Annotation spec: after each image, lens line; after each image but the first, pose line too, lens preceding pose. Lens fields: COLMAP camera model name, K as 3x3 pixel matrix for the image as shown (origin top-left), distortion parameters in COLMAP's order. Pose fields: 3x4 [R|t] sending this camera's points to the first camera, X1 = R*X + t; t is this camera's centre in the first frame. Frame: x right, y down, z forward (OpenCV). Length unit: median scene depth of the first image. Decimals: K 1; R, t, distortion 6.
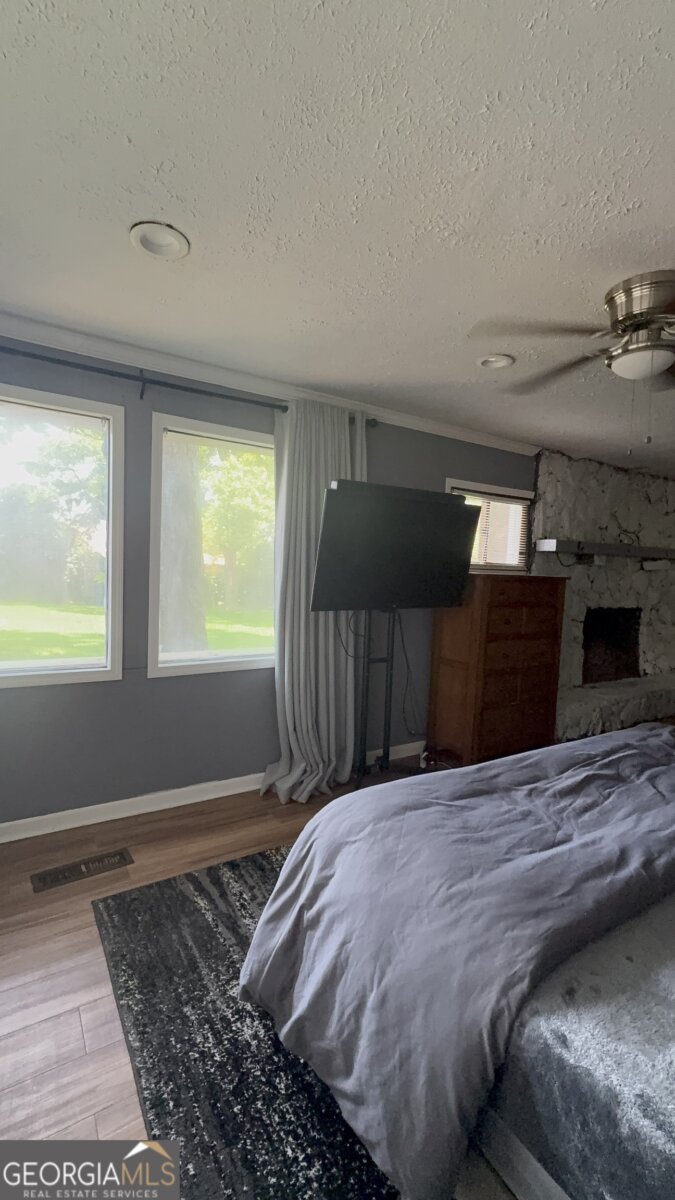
lens RADIAL K [[522.7, 0, 337.5], [0, 522.7, 600.0], [0, 0, 1]] dist [0.000234, 0.000328]
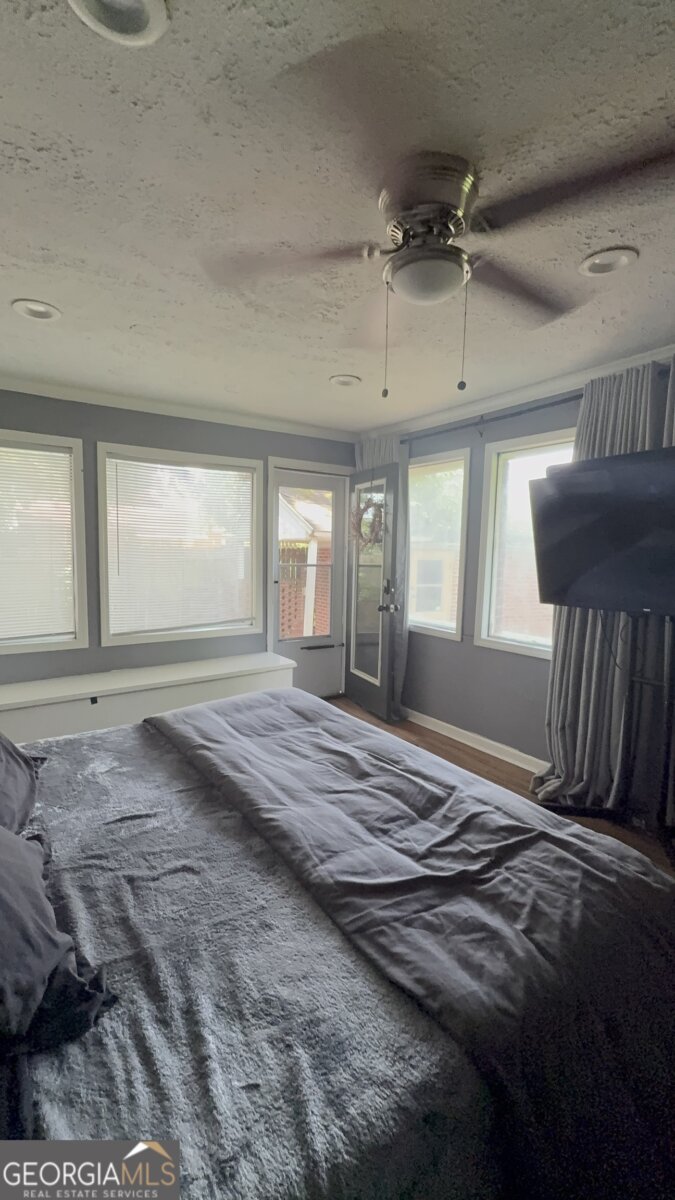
lens RADIAL K [[522.7, 0, 337.5], [0, 522.7, 600.0], [0, 0, 1]] dist [0.000234, 0.000328]
pose [[0.022342, 0.053326, -0.998327, 1.378600], [-0.082031, 0.995307, 0.051329, -0.006183], [0.996379, 0.080747, 0.026611, 0.877300]]
